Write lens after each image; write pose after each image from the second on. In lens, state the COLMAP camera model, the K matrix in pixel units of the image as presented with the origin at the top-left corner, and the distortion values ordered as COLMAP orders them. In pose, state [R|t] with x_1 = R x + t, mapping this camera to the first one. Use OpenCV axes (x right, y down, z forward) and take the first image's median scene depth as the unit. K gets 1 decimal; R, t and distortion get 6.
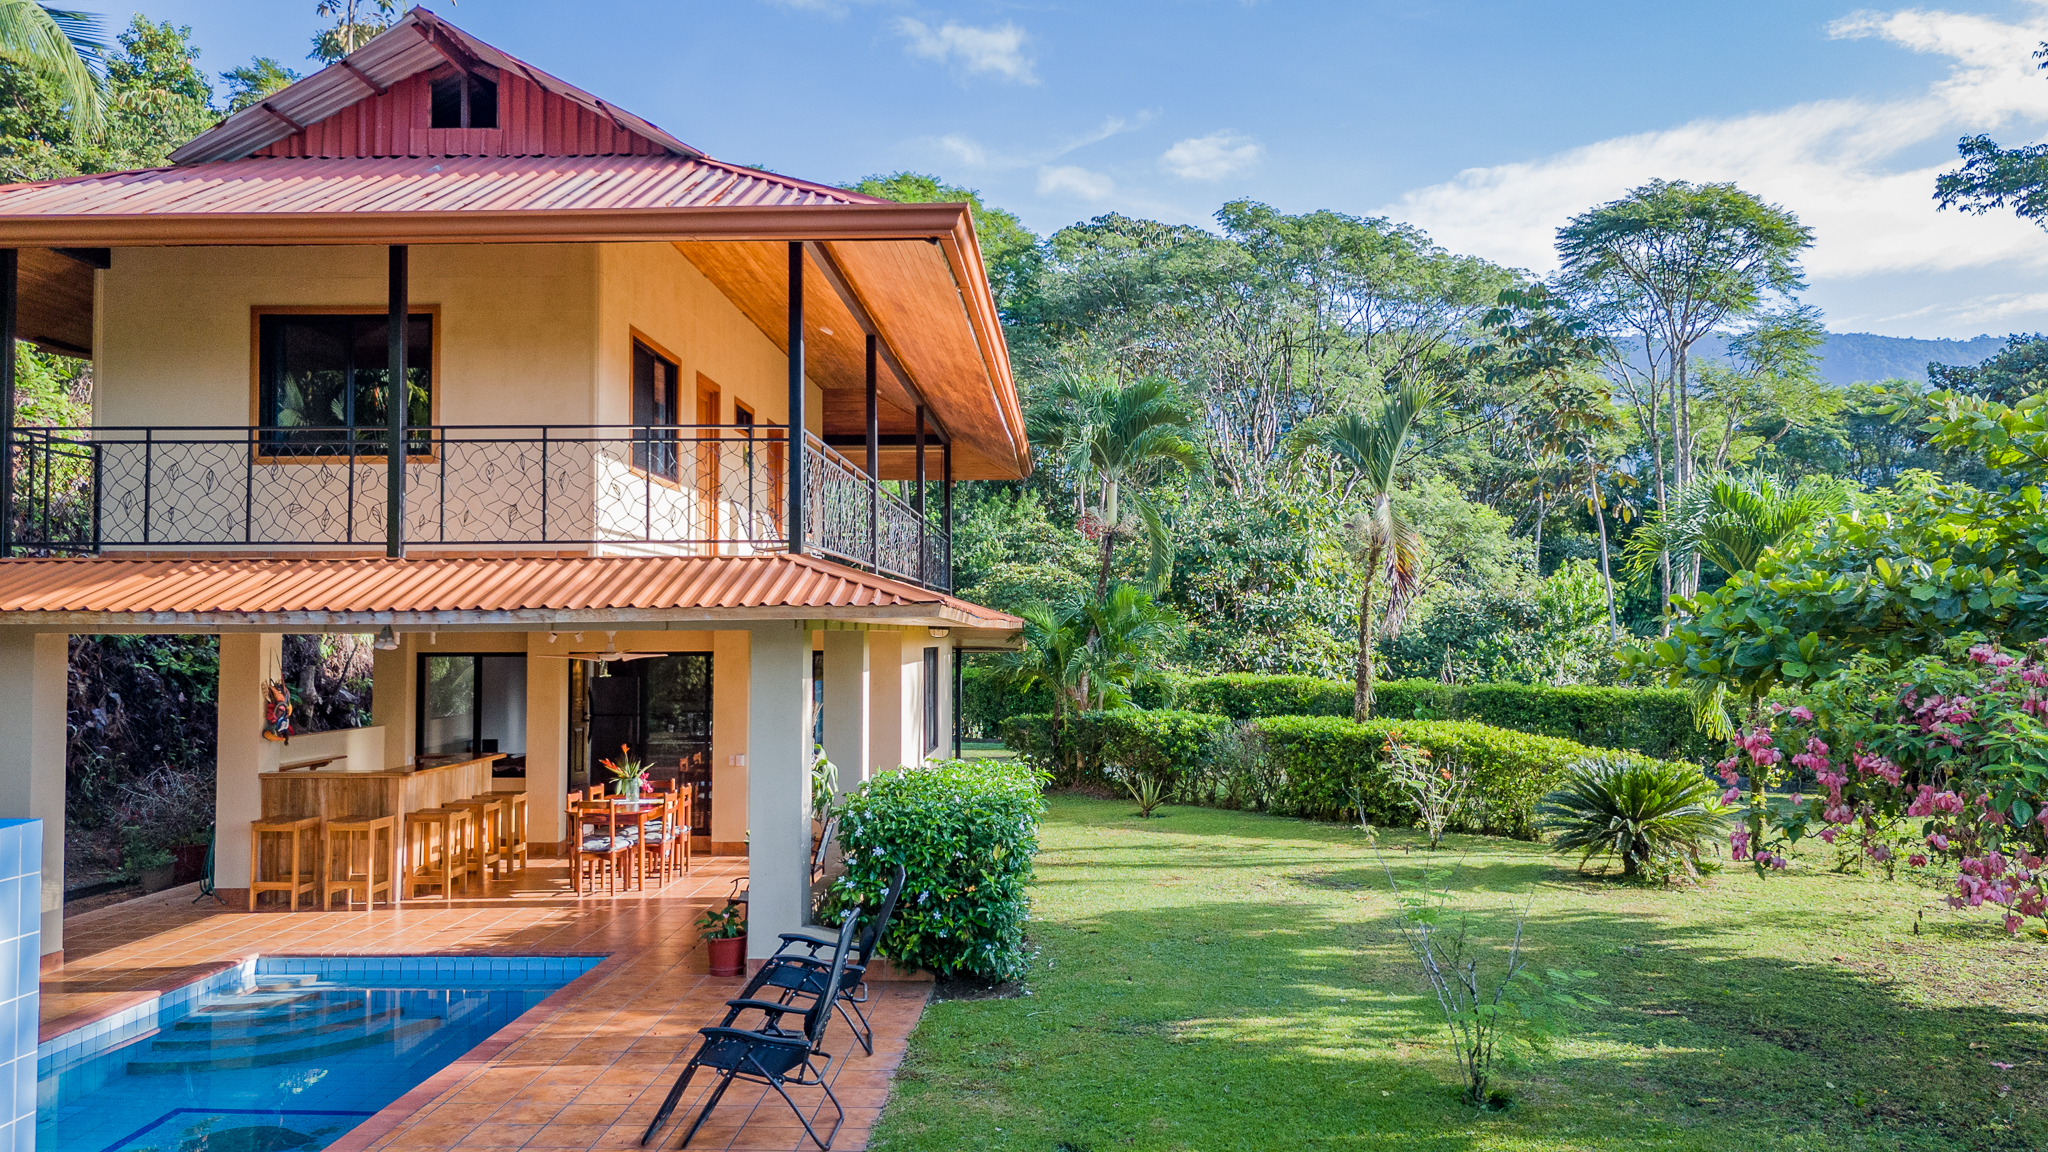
lens RADIAL K [[1507.6, 0, 1029.5], [0, 1507.6, 564.7], [0, 0, 1]] dist [0.034092, -0.036689]
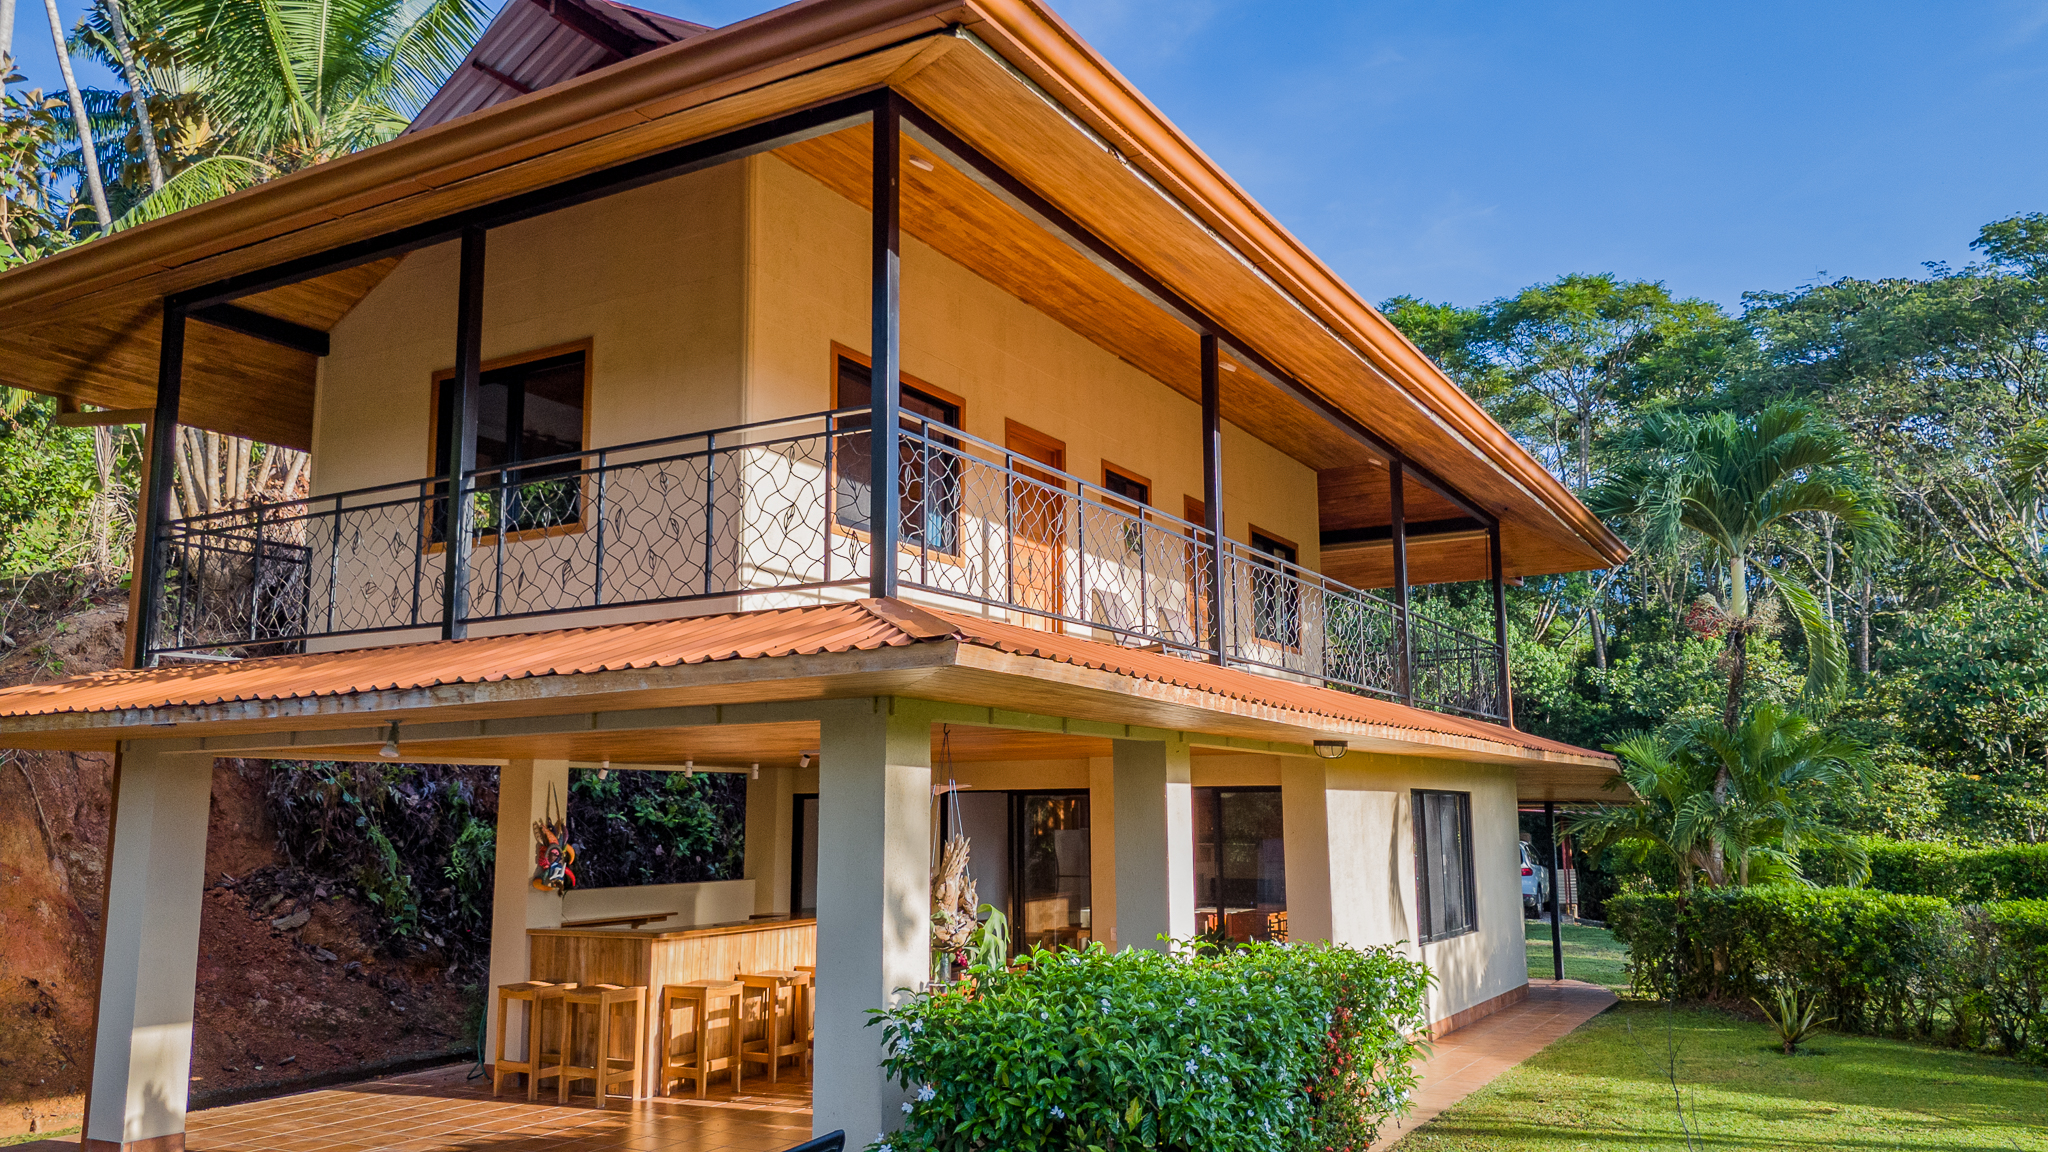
lens RADIAL K [[1507.6, 0, 1020.7], [0, 1507.6, 576.7], [0, 0, 1]] dist [0.034092, -0.036689]
pose [[0.879138, -0.077757, -0.470181, 0.141924], [0.025259, 0.992815, -0.116960, 0.043096], [0.475898, 0.090947, 0.874786, 0.335600]]
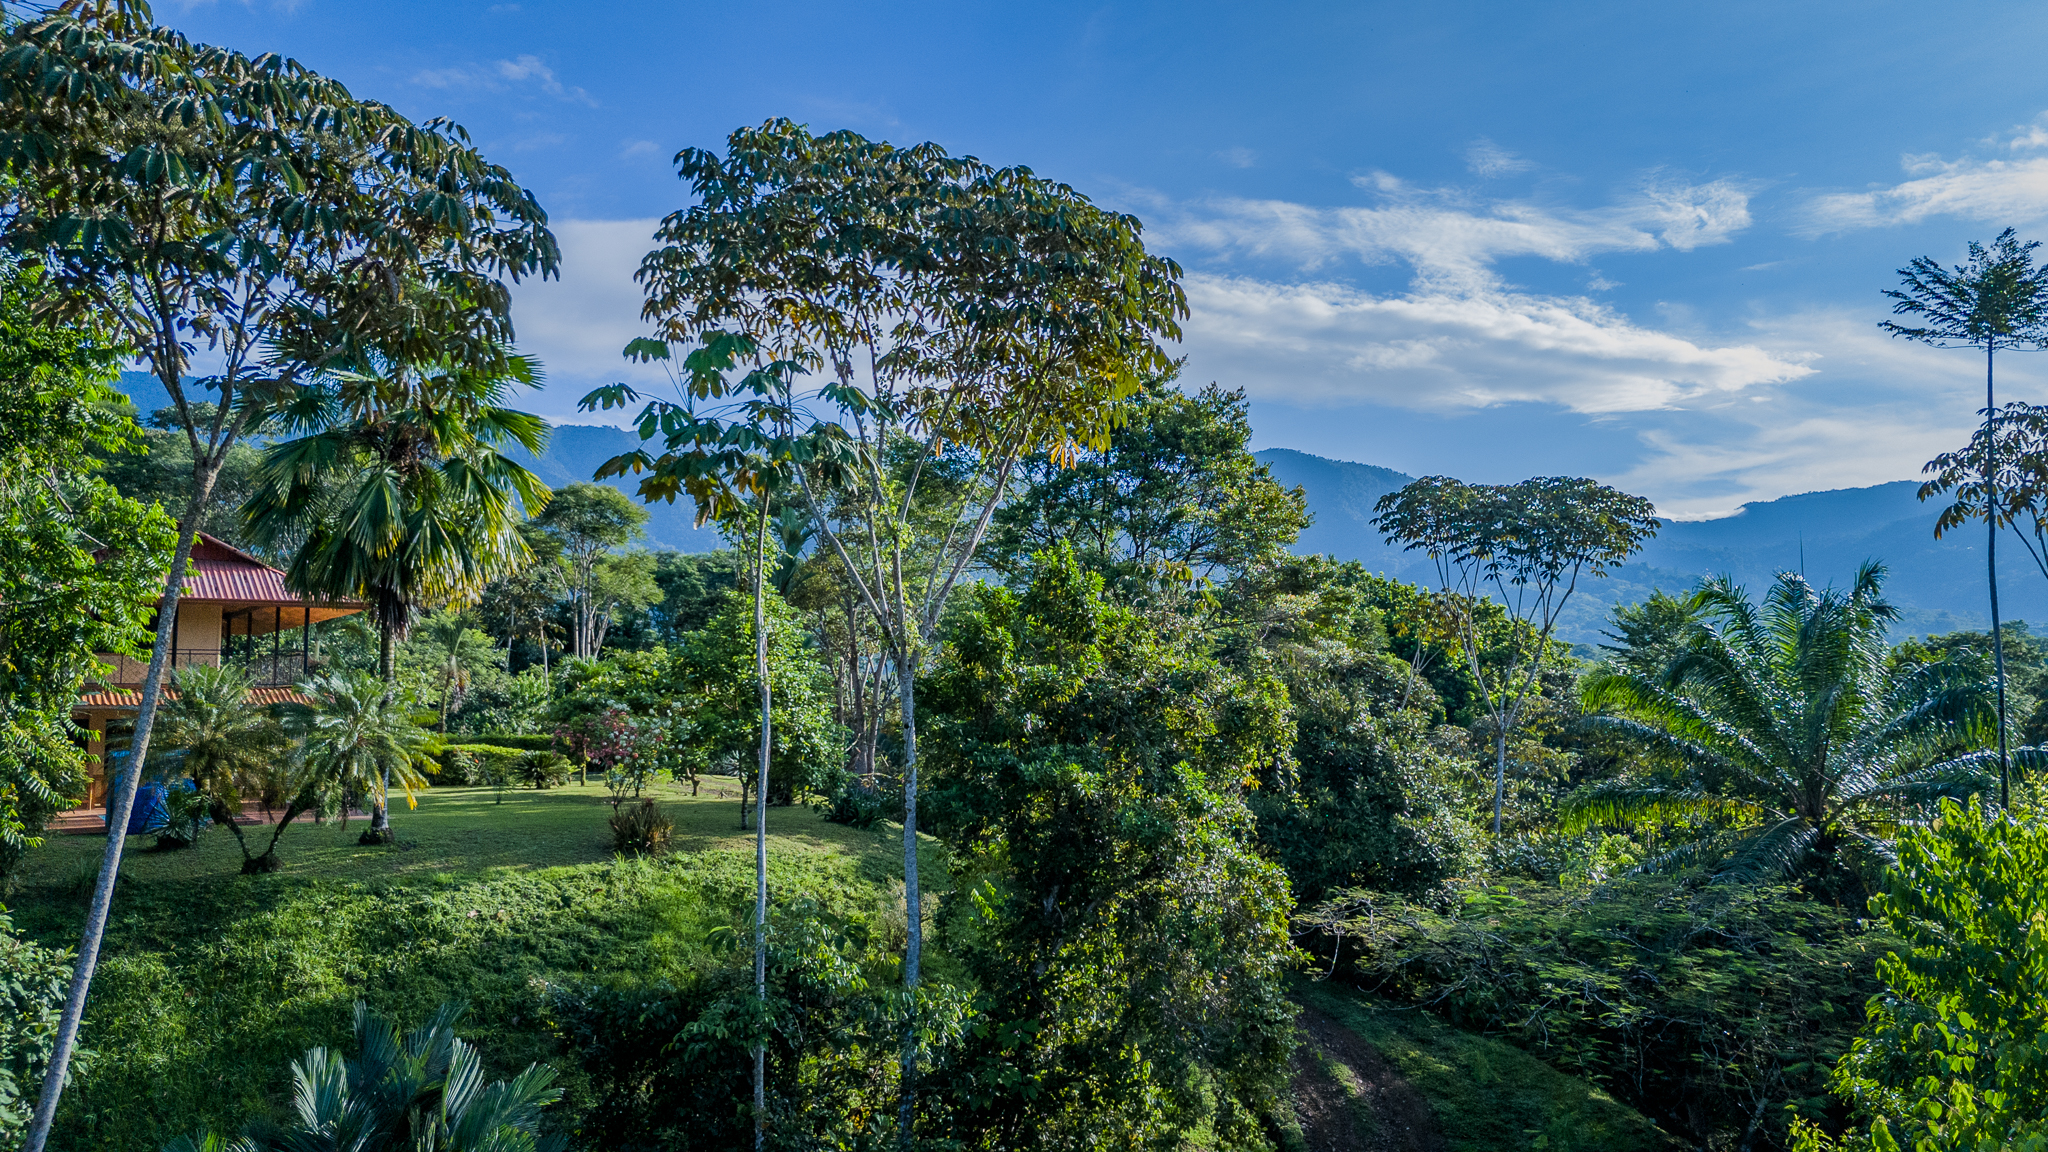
lens RADIAL K [[1507.6, 0, 1023.5], [0, 1507.6, 581.1], [0, 0, 1]] dist [0.034092, -0.036689]
pose [[0.793032, 0.050201, 0.607108, -0.698877], [-0.026040, 0.998481, -0.048548, -0.091201], [-0.608623, 0.022691, 0.793135, -2.016221]]
